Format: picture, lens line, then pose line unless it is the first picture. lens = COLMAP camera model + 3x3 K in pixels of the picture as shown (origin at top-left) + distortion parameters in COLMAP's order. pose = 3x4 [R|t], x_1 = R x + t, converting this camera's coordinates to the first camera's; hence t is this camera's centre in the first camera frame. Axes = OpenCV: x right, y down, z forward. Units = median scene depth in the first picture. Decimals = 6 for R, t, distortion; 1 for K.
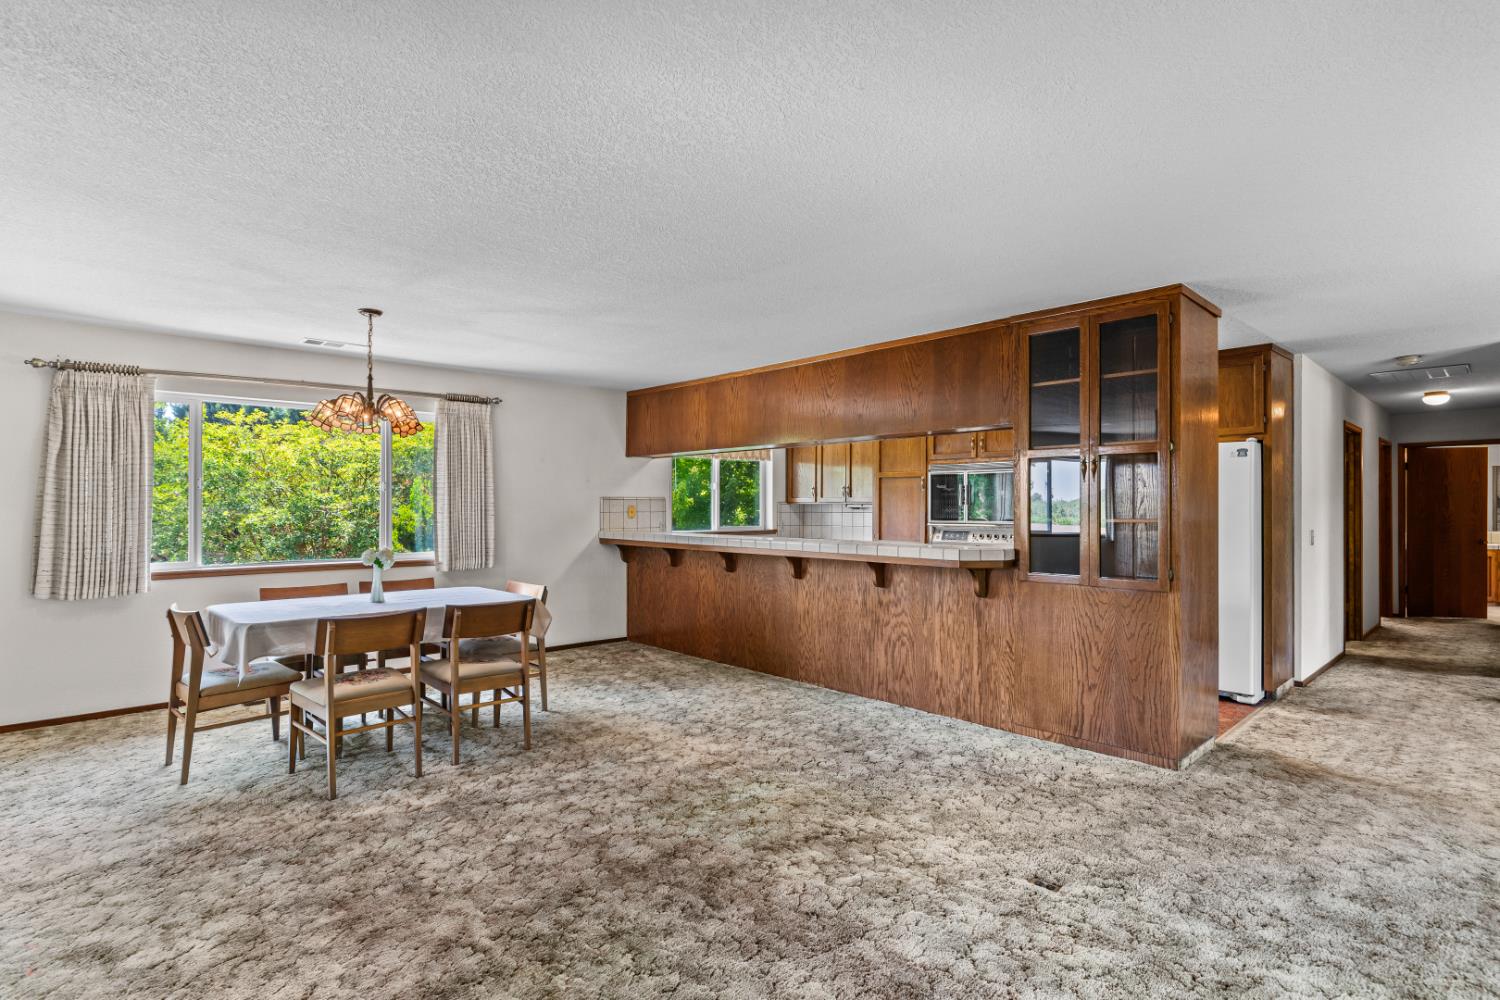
lens RADIAL K [[739.5, 0, 744.3], [0, 739.5, 491.8], [0, 0, 1]] dist [-0.016248, -0.000701]
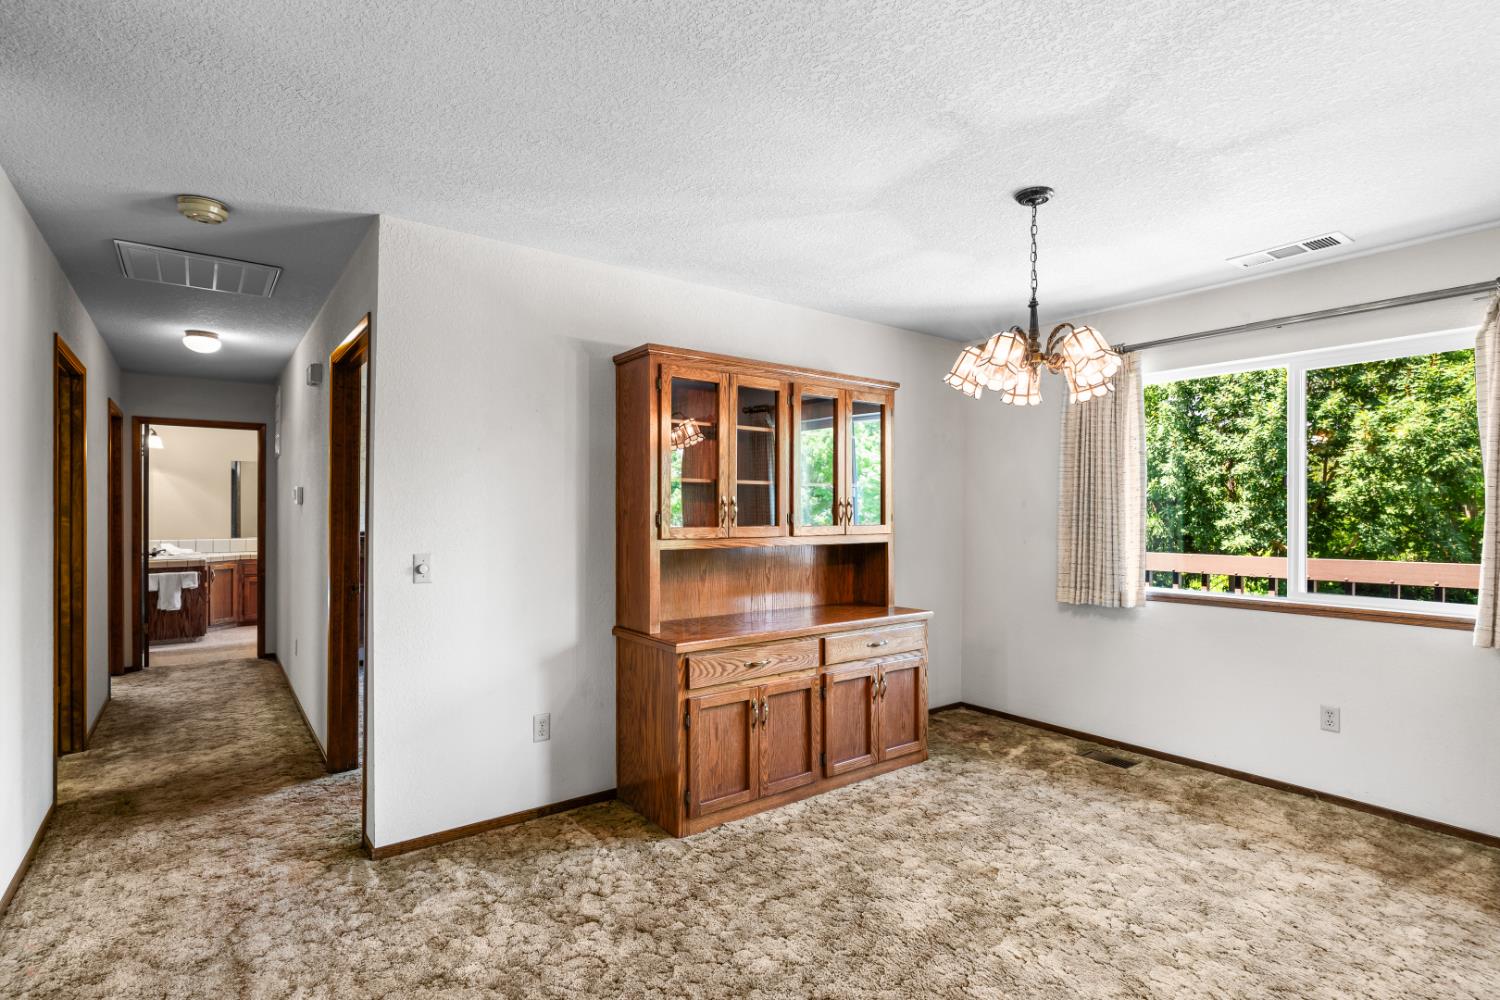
lens RADIAL K [[739.5, 0, 746.4], [0, 739.5, 504.3], [0, 0, 1]] dist [-0.016248, -0.000701]
pose [[0.116958, 0.002225, 0.993134, 0.352767], [-0.004959, 0.999986, -0.001656, 0.015778], [-0.993125, -0.004732, 0.116967, 0.434994]]
